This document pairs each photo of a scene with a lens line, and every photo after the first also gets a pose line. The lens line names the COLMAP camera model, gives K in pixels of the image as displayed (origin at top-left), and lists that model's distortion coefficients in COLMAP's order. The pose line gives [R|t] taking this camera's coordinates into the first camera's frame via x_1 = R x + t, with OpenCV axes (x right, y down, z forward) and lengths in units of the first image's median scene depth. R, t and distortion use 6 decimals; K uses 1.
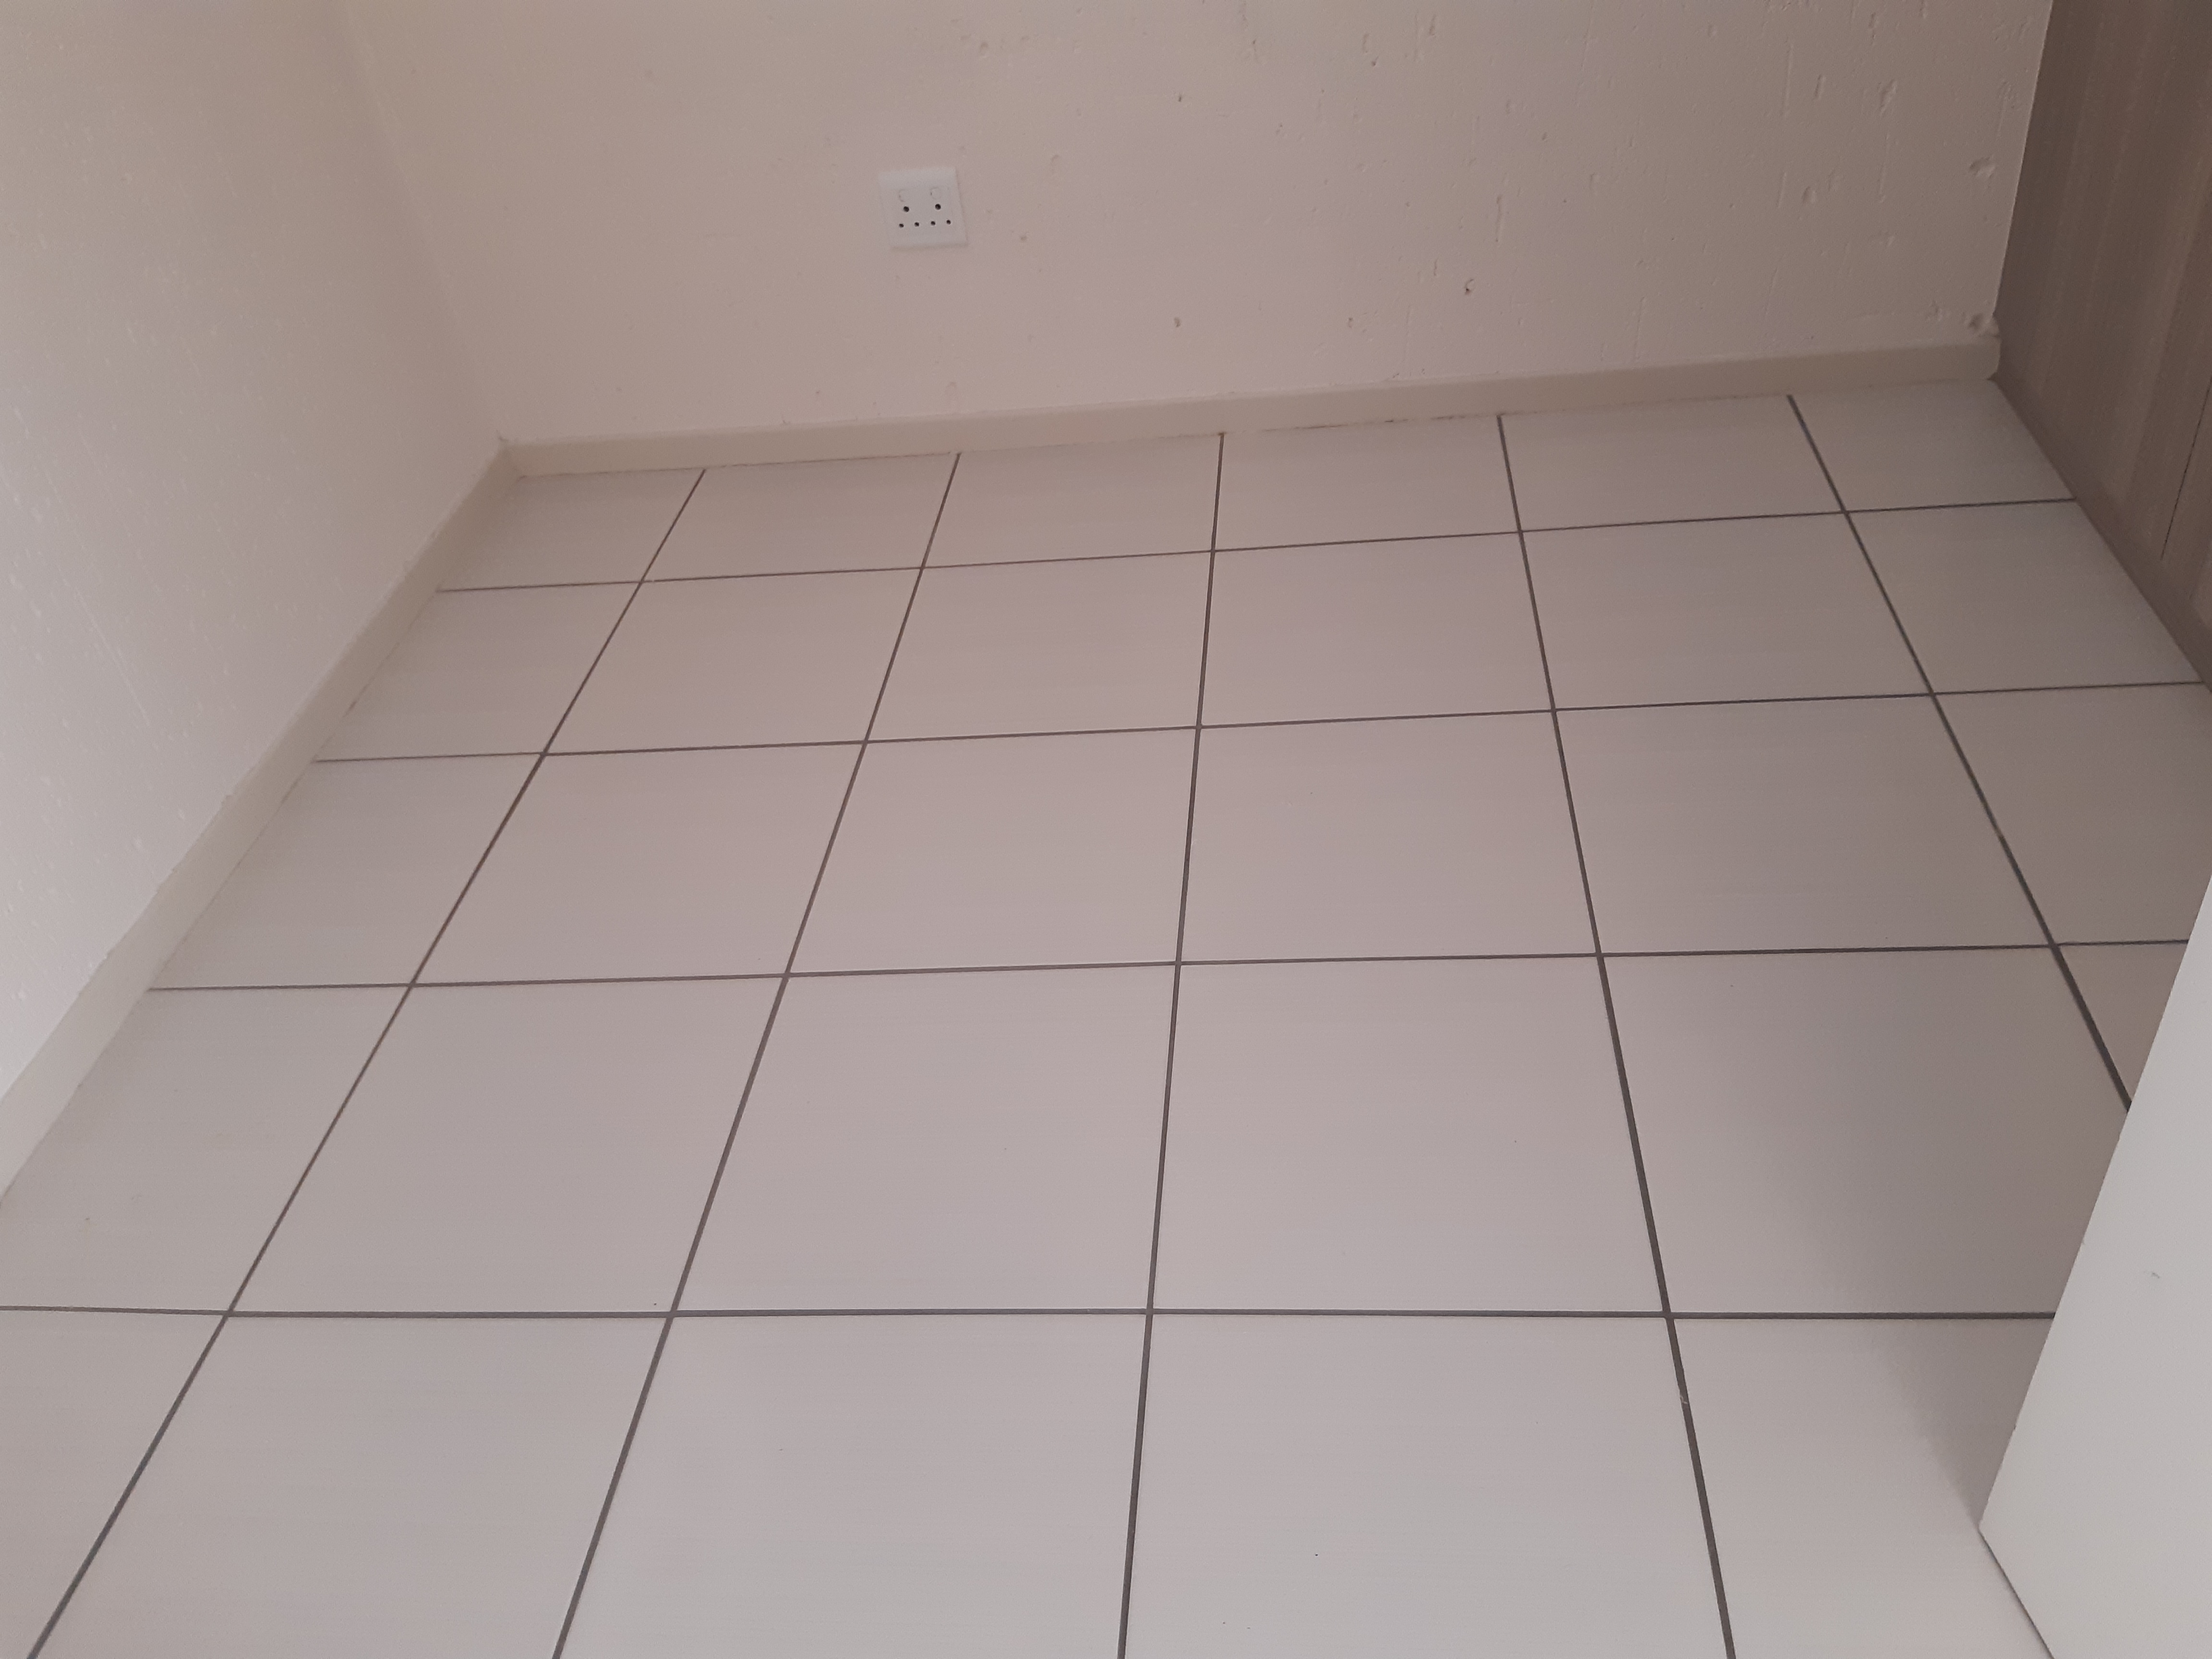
lens RADIAL K [[1674.5, 0, 1142.5], [0, 1674.5, 915.3], [0, 0, 1]] dist [0.030921, -0.117672]
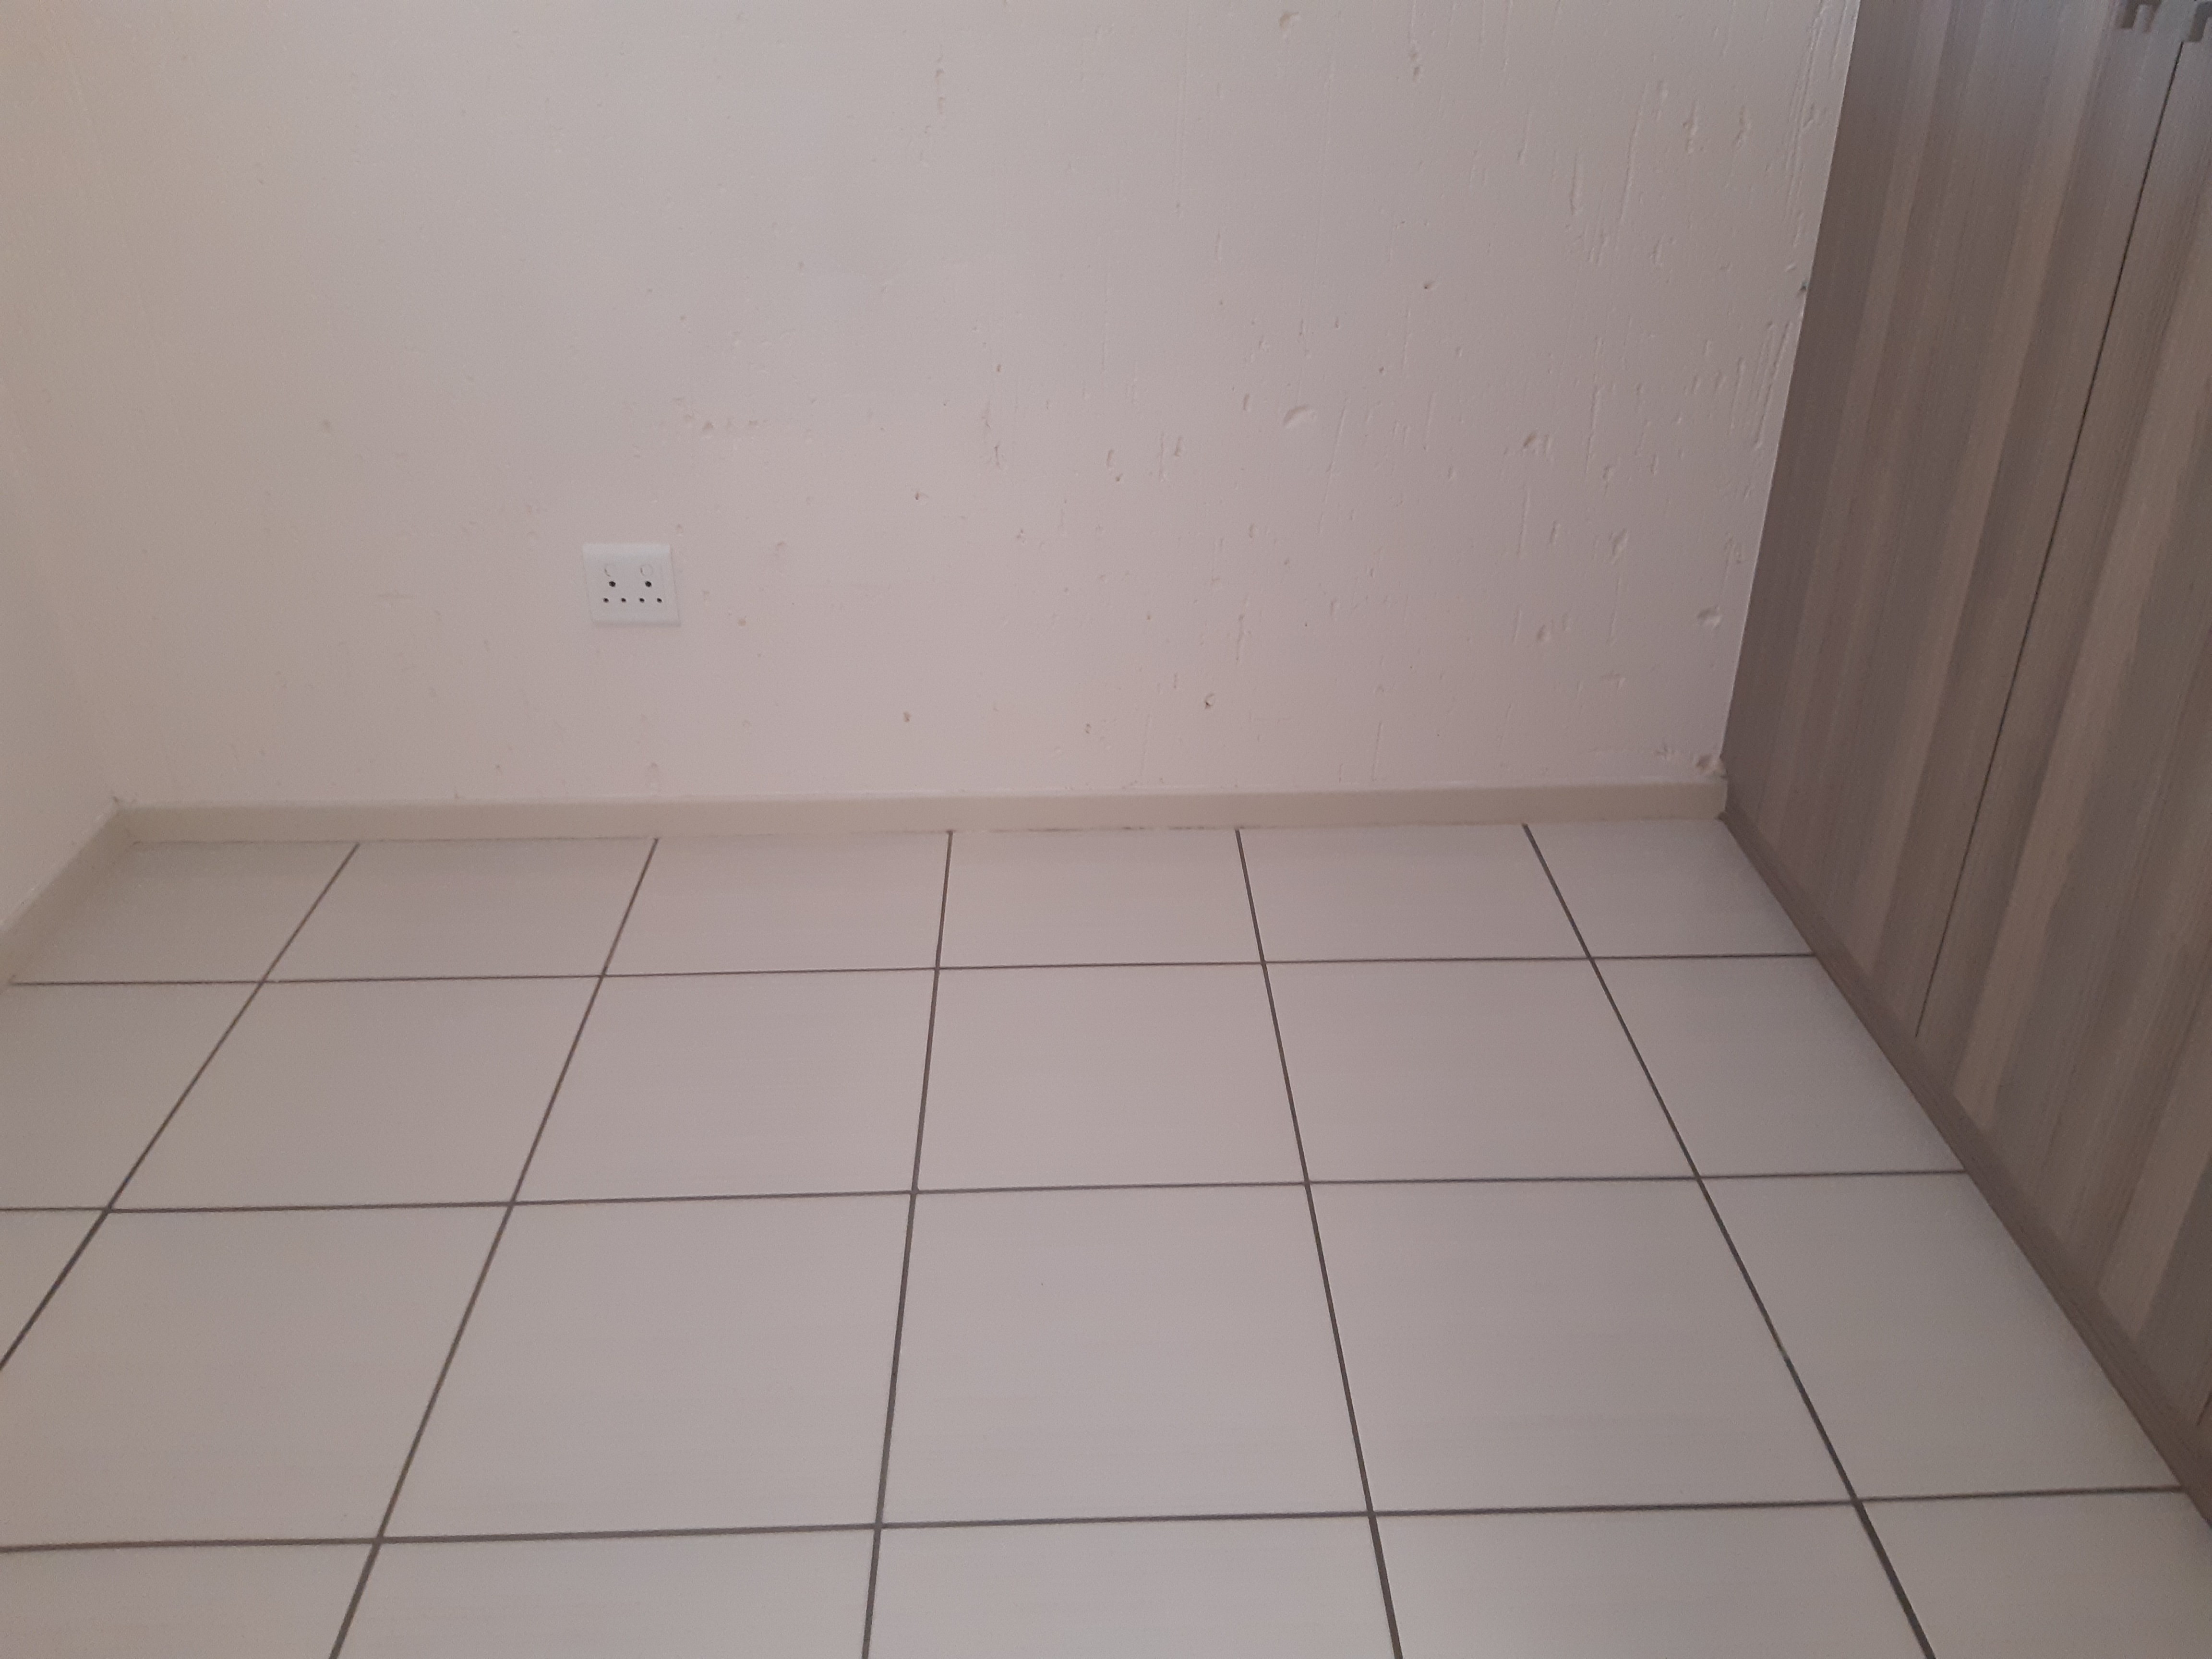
lens RADIAL K [[1674.5, 0, 1142.5], [0, 1674.5, 915.3], [0, 0, 1]] dist [0.030921, -0.117672]
pose [[0.985352, 0.040220, 0.165720, 0.000433], [-0.011451, 0.985200, -0.171024, -0.090117], [-0.170146, 0.166621, 0.971230, 0.088601]]
